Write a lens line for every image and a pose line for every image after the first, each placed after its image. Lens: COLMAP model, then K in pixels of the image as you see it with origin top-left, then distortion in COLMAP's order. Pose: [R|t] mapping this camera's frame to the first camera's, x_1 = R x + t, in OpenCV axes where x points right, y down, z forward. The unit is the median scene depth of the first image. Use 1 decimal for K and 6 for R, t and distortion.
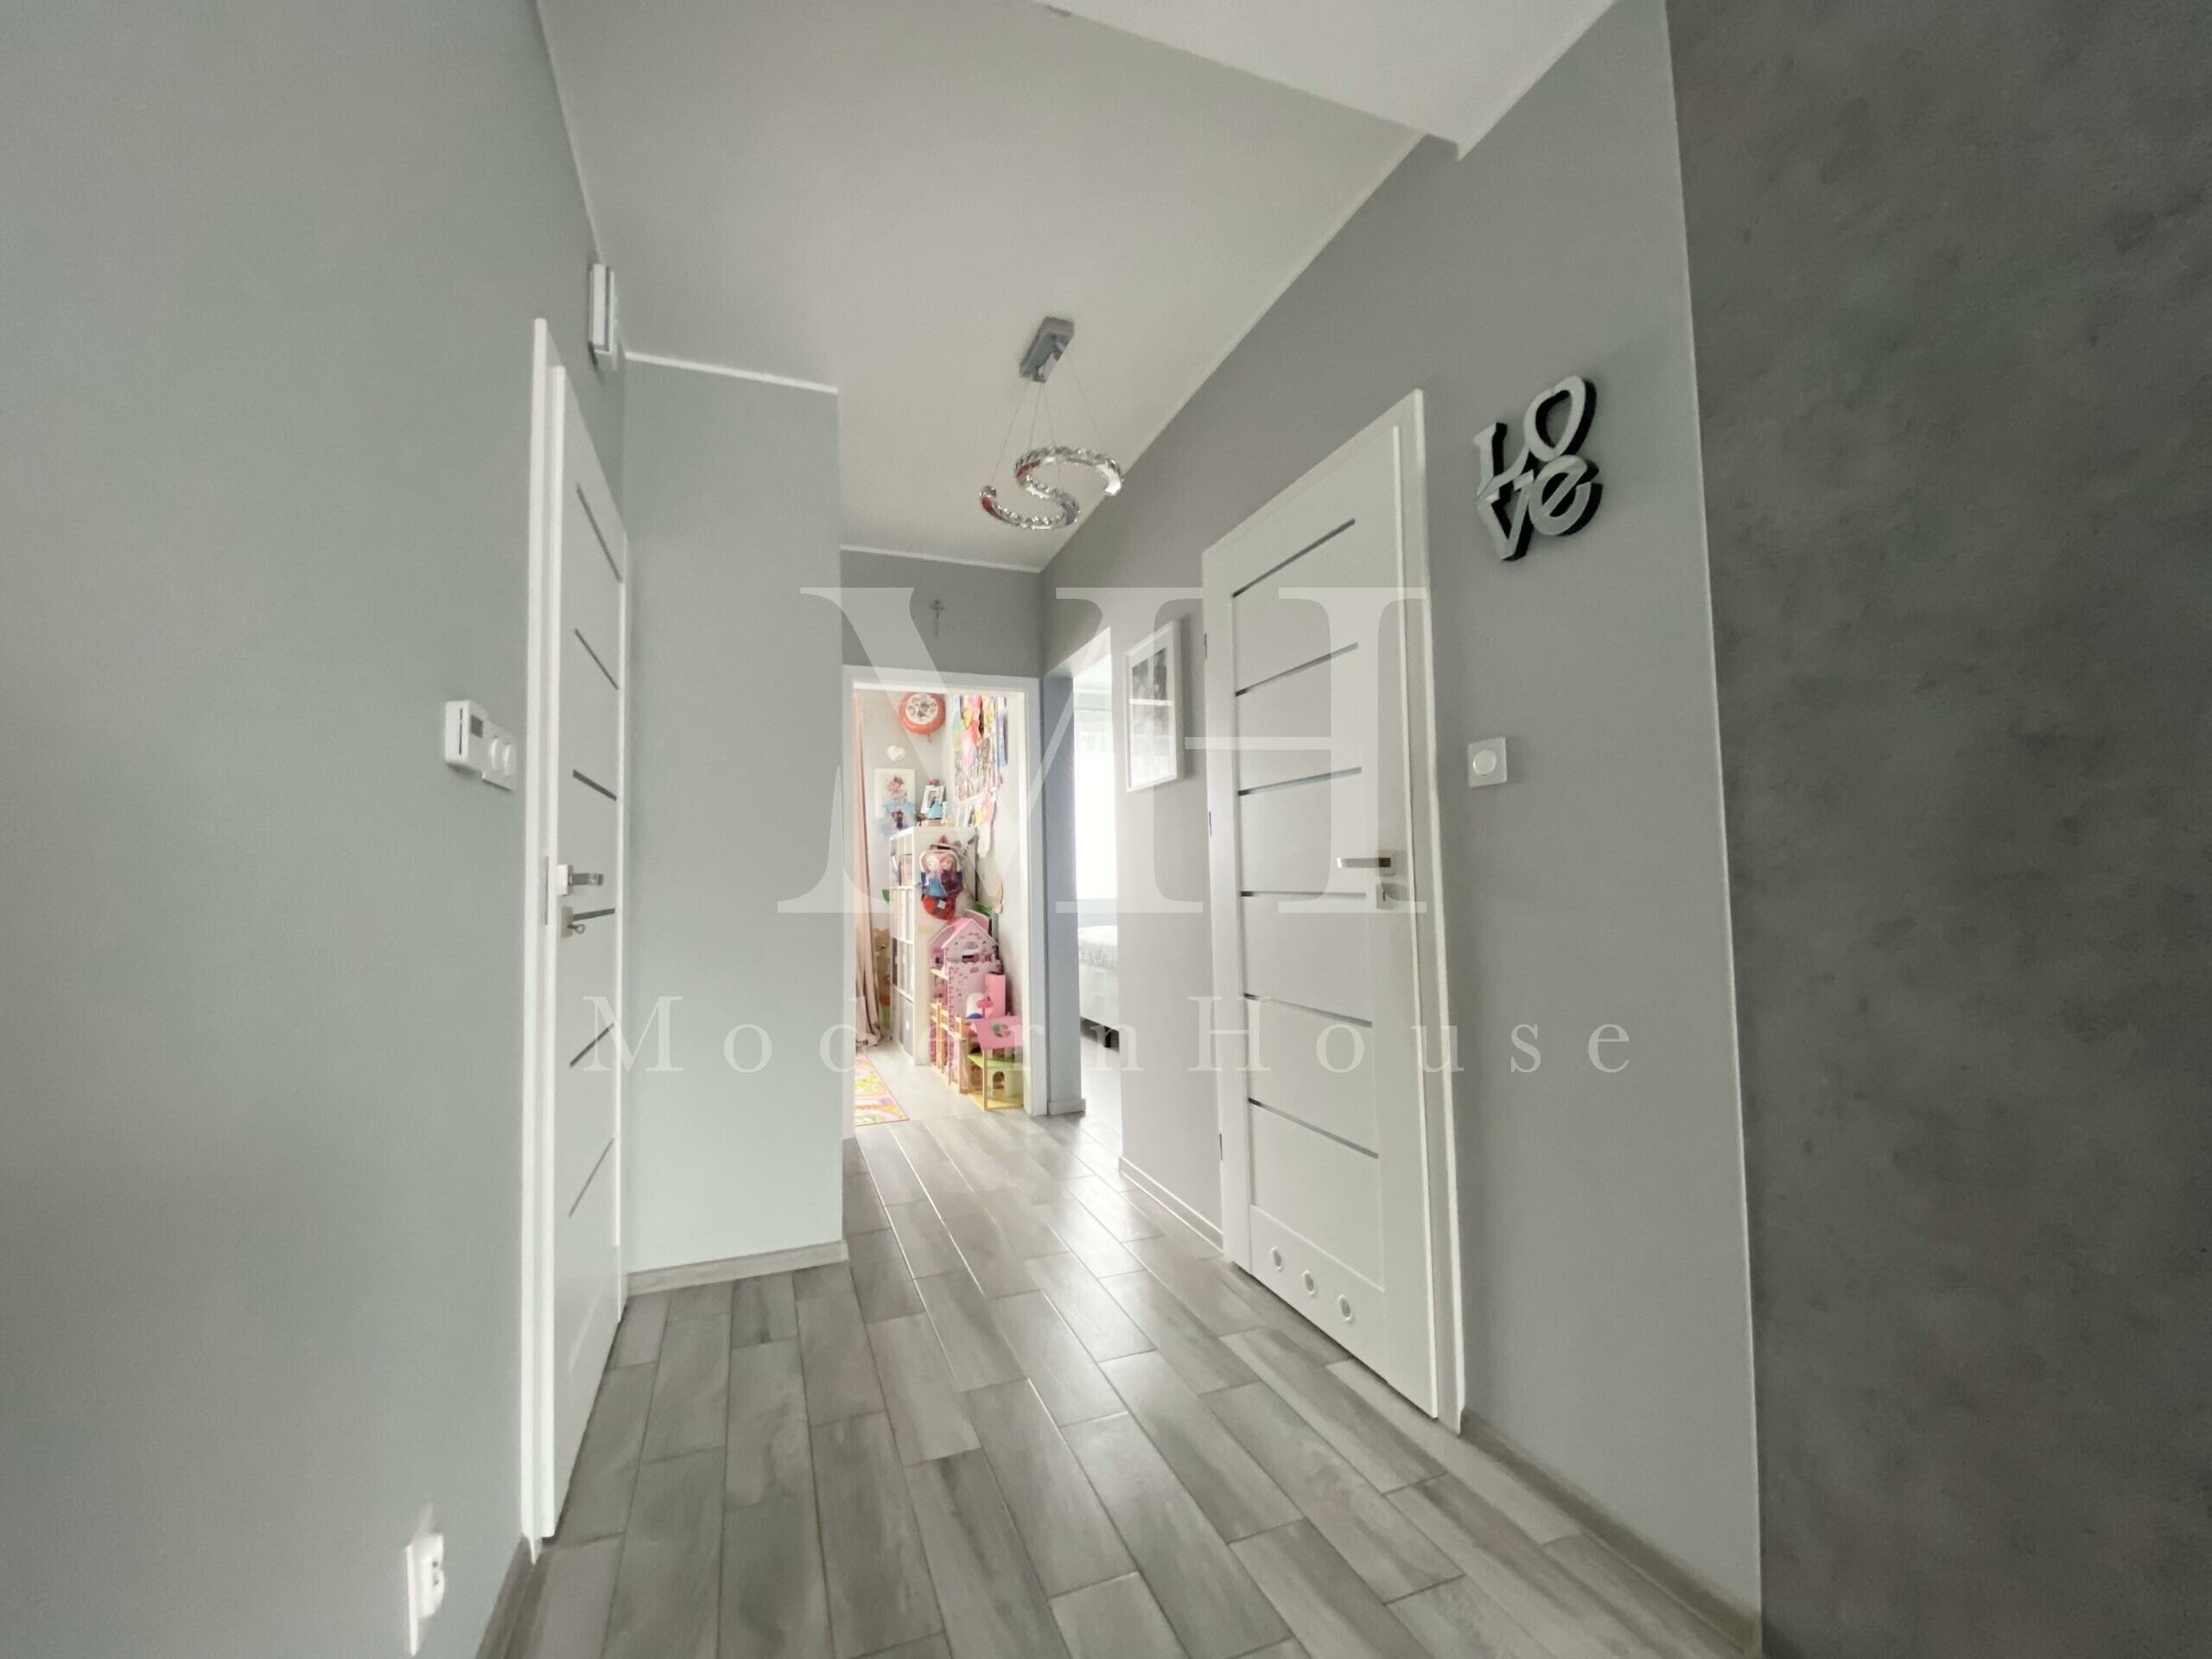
lens RADIAL K [[900.3, 0, 1106.0], [0, 900.3, 829.5], [0, 0, 1]] dist [0.021980, -0.022230]
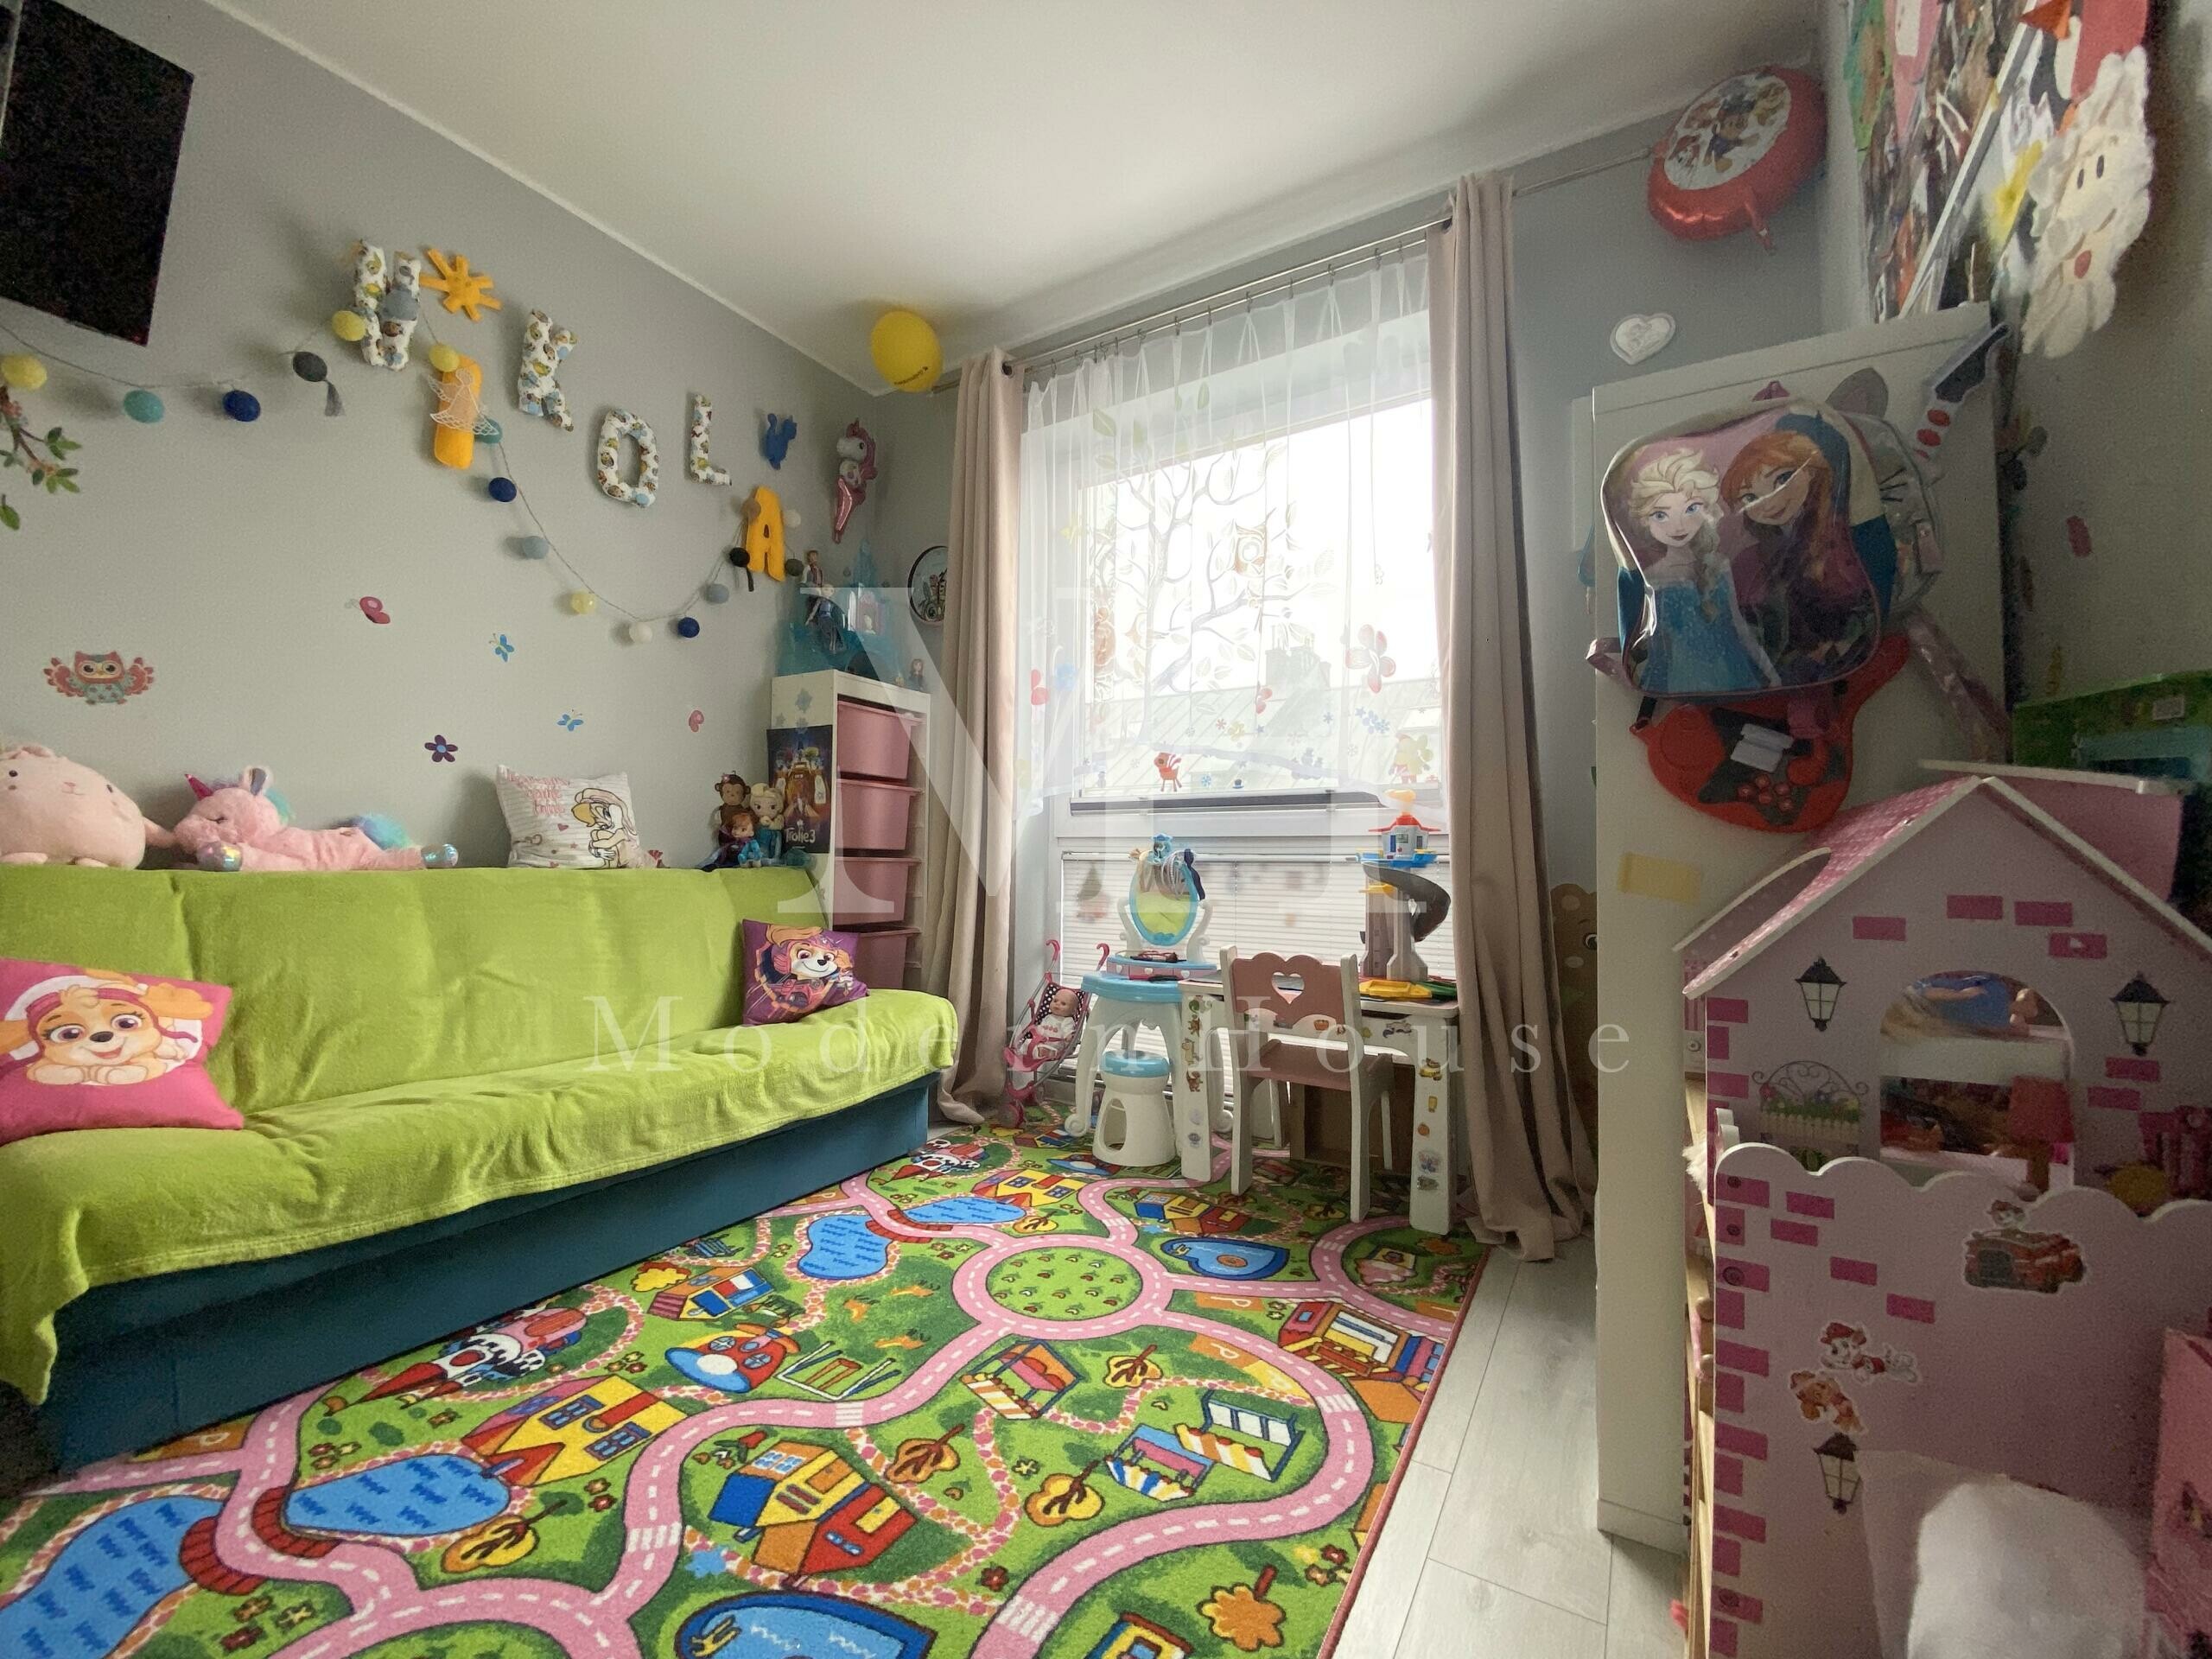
lens RADIAL K [[900.3, 0, 1106.0], [0, 900.3, 829.5], [0, 0, 1]] dist [0.021980, -0.022230]
pose [[0.615355, -0.001336, -0.788249, -0.119447], [0.025179, 0.999522, 0.017962, 0.094388], [0.787848, -0.030900, 0.615095, 0.786904]]
